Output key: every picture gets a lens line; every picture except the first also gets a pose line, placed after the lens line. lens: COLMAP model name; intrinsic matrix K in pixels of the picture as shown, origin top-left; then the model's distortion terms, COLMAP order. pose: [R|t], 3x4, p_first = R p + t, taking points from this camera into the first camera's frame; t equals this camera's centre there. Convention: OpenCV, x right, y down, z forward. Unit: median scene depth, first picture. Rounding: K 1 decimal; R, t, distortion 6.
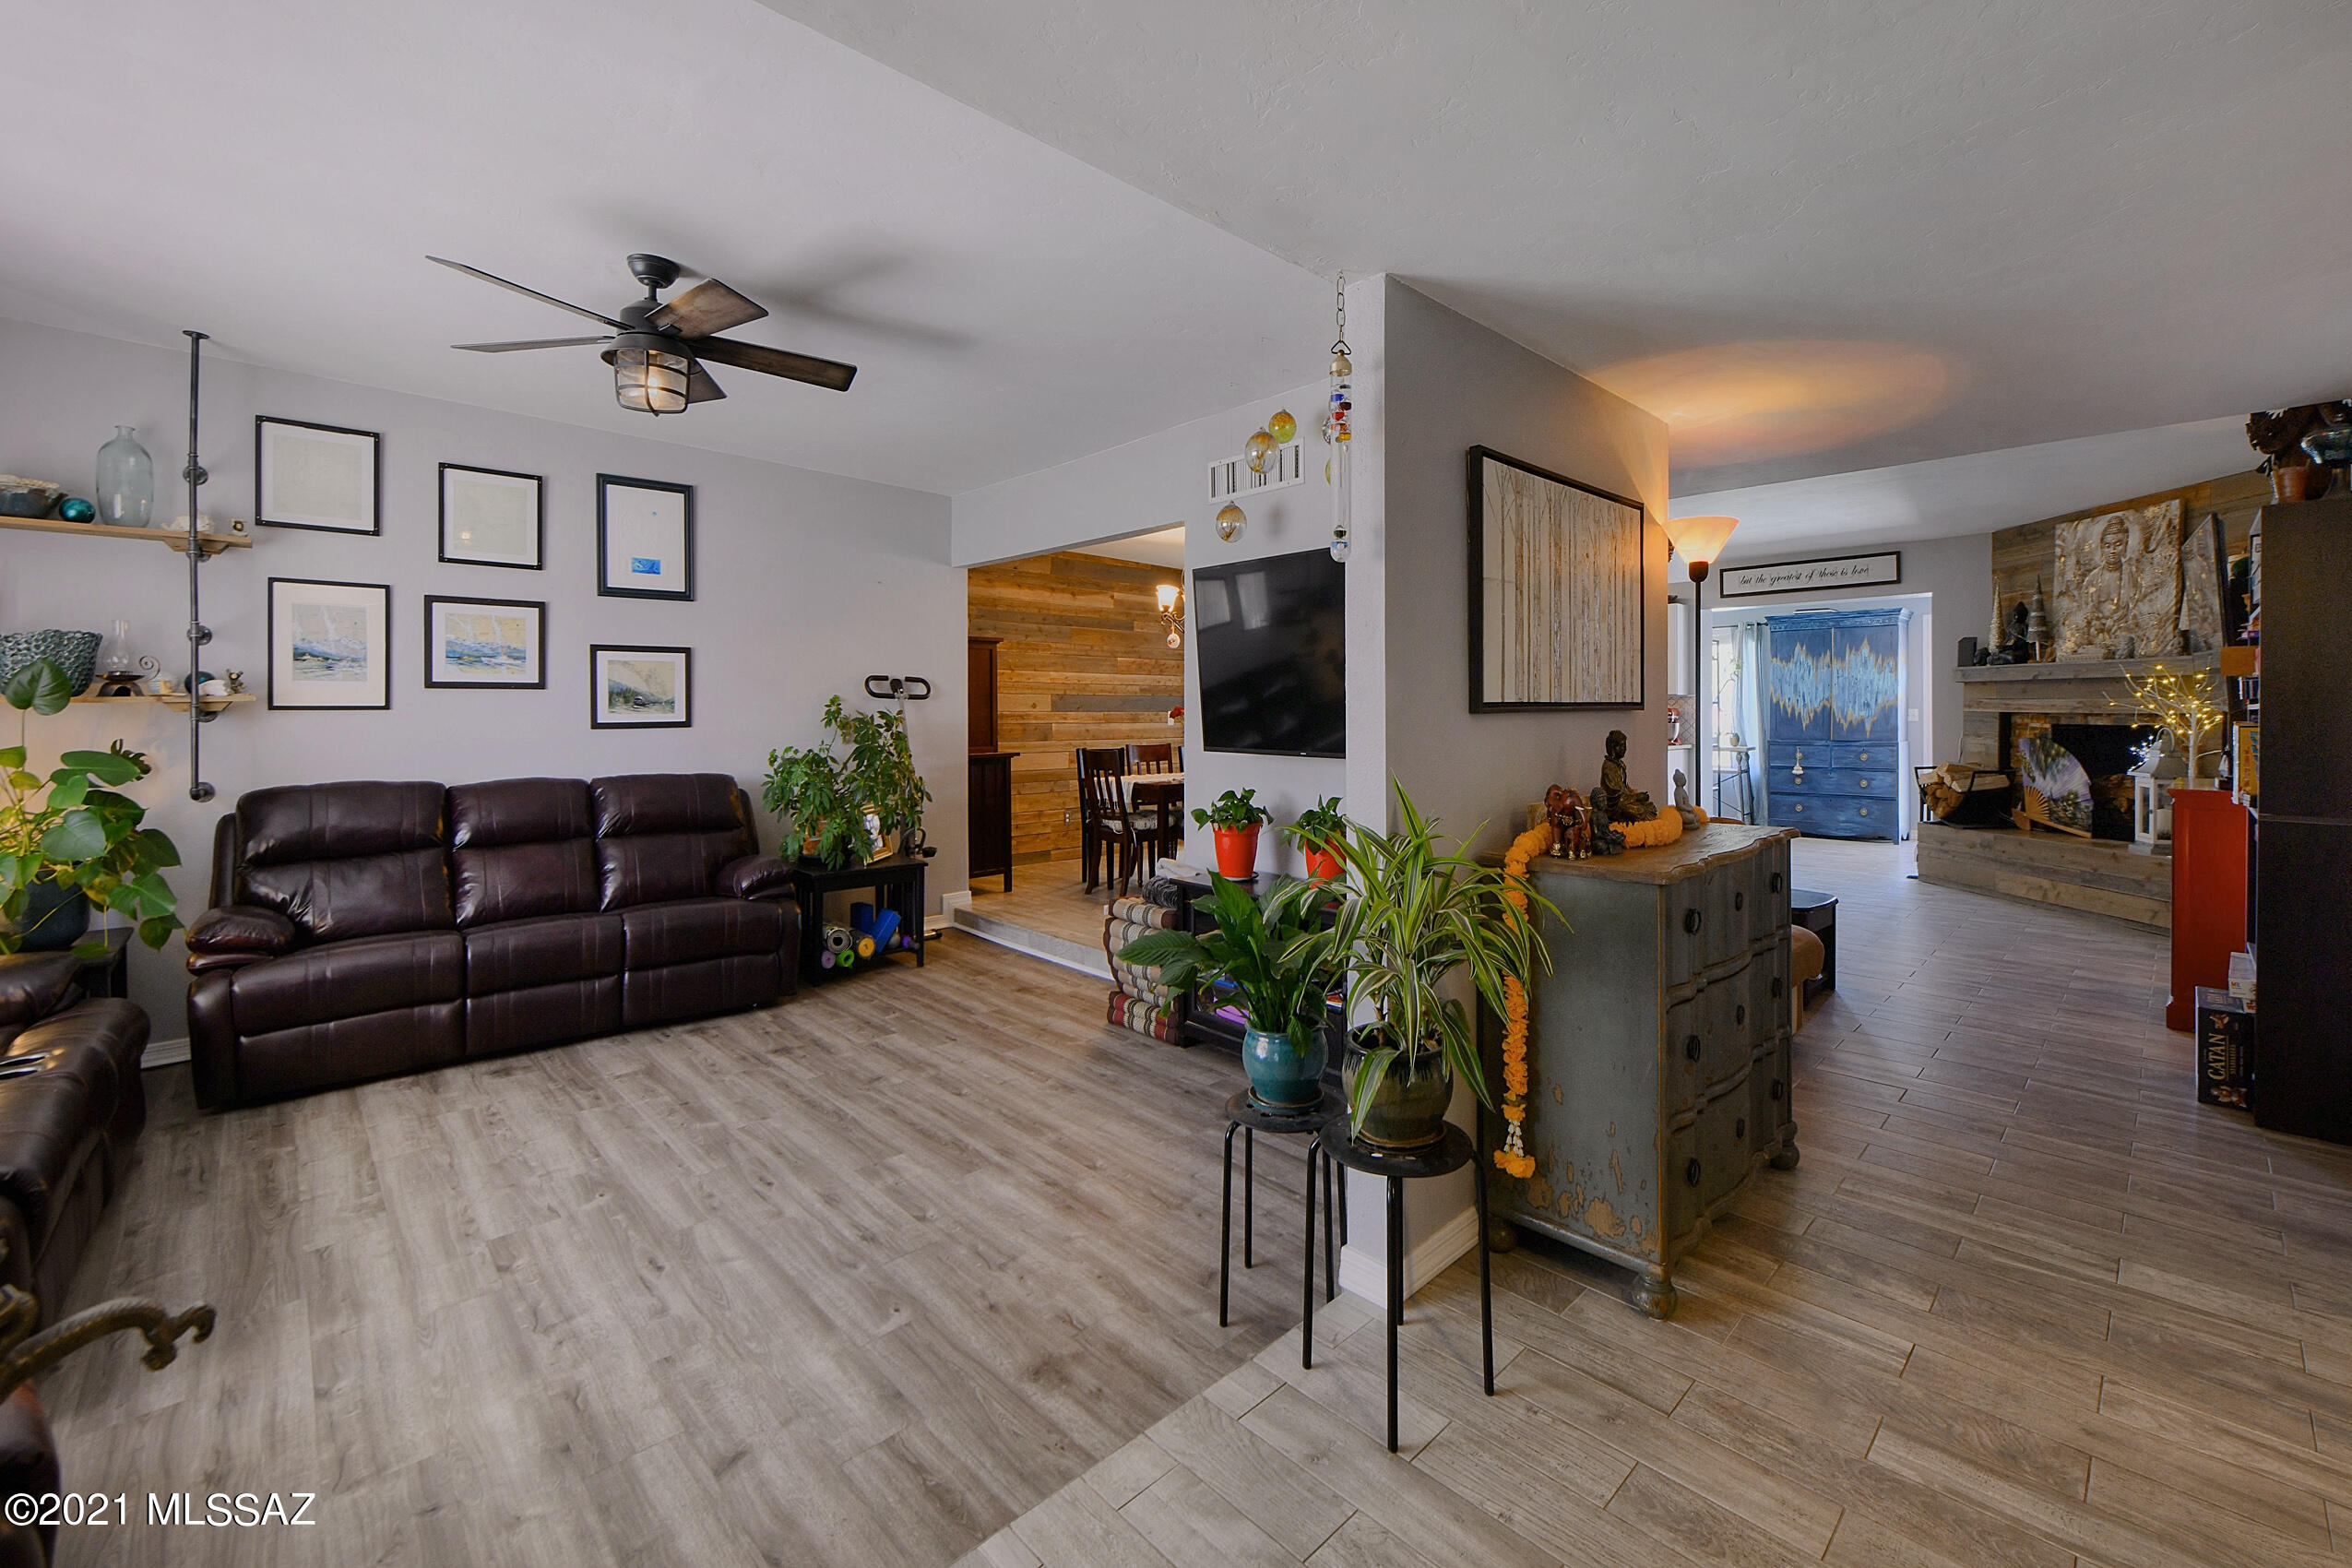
lens RADIAL K [[969.3, 0, 1190.8], [0, 969.3, 715.7], [0, 0, 1]] dist [-0.000194, -0.000072]
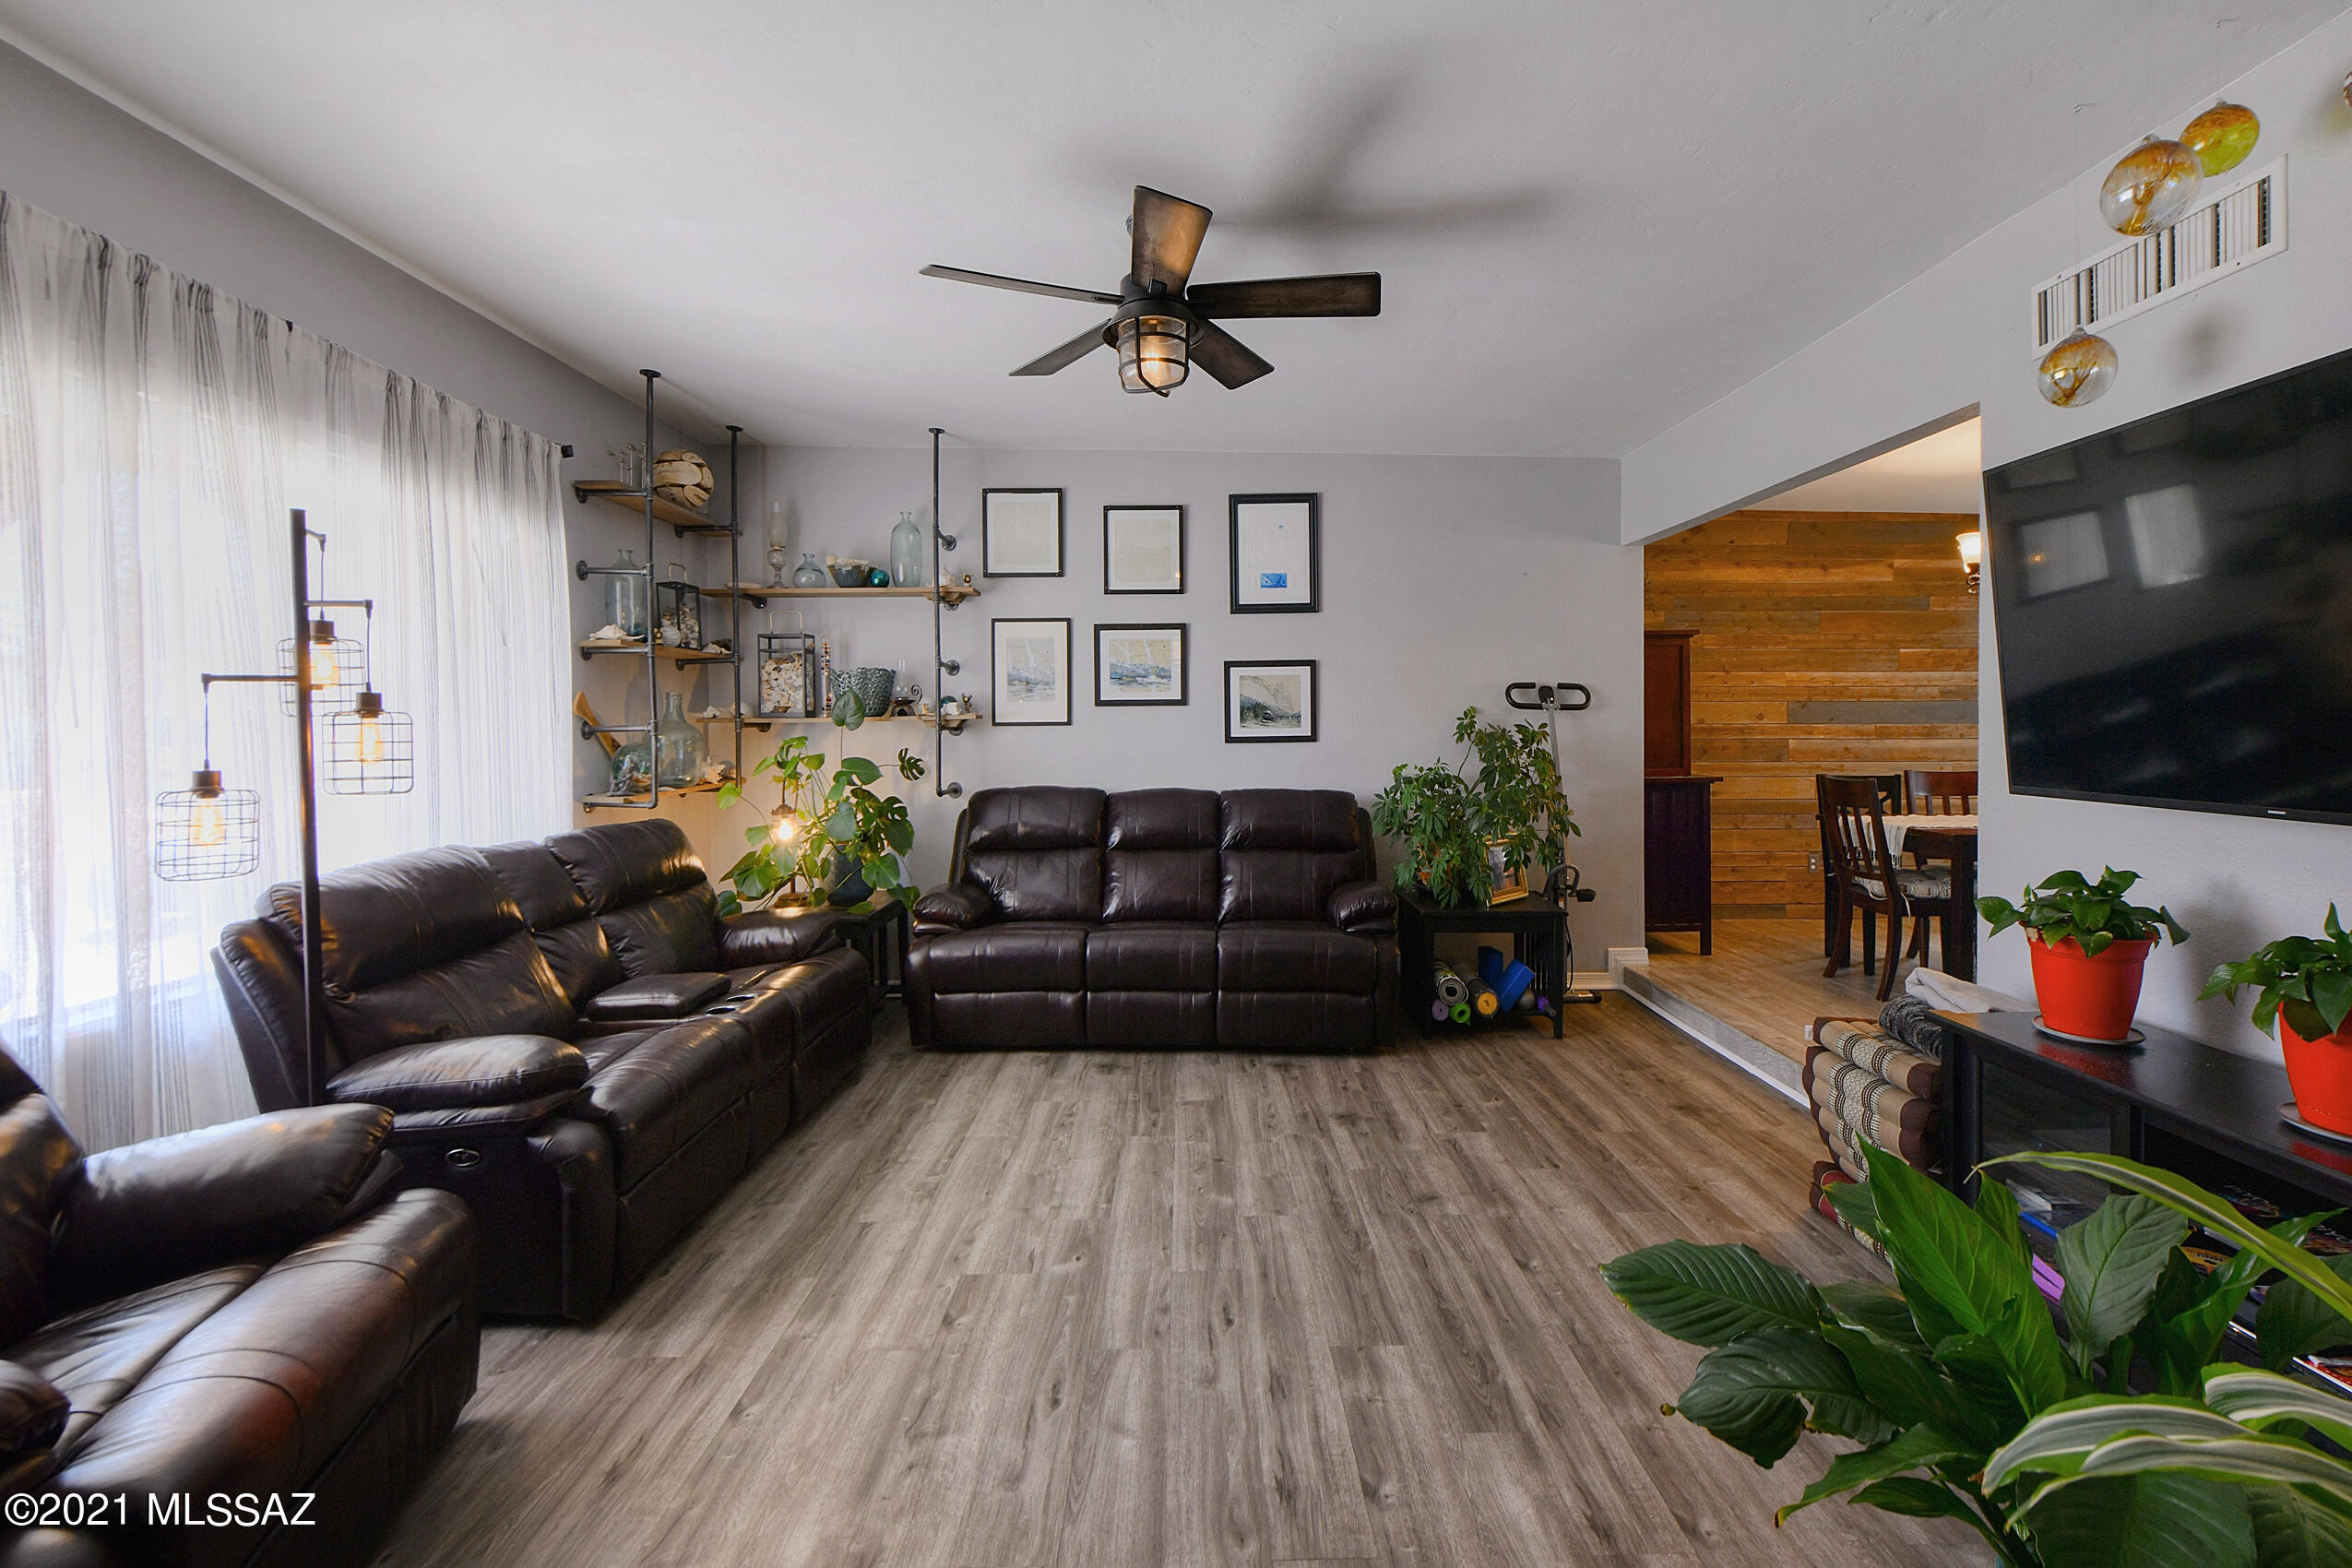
lens RADIAL K [[937.9, 0, 1164.3], [0, 937.9, 737.0], [0, 0, 1]] dist [-0.004143, -0.000622]
pose [[0.718698, 0.004589, -0.695307, 0.036392], [0.001486, 0.999966, 0.008135, -0.000944], [0.695321, -0.006880, 0.718667, 0.264130]]
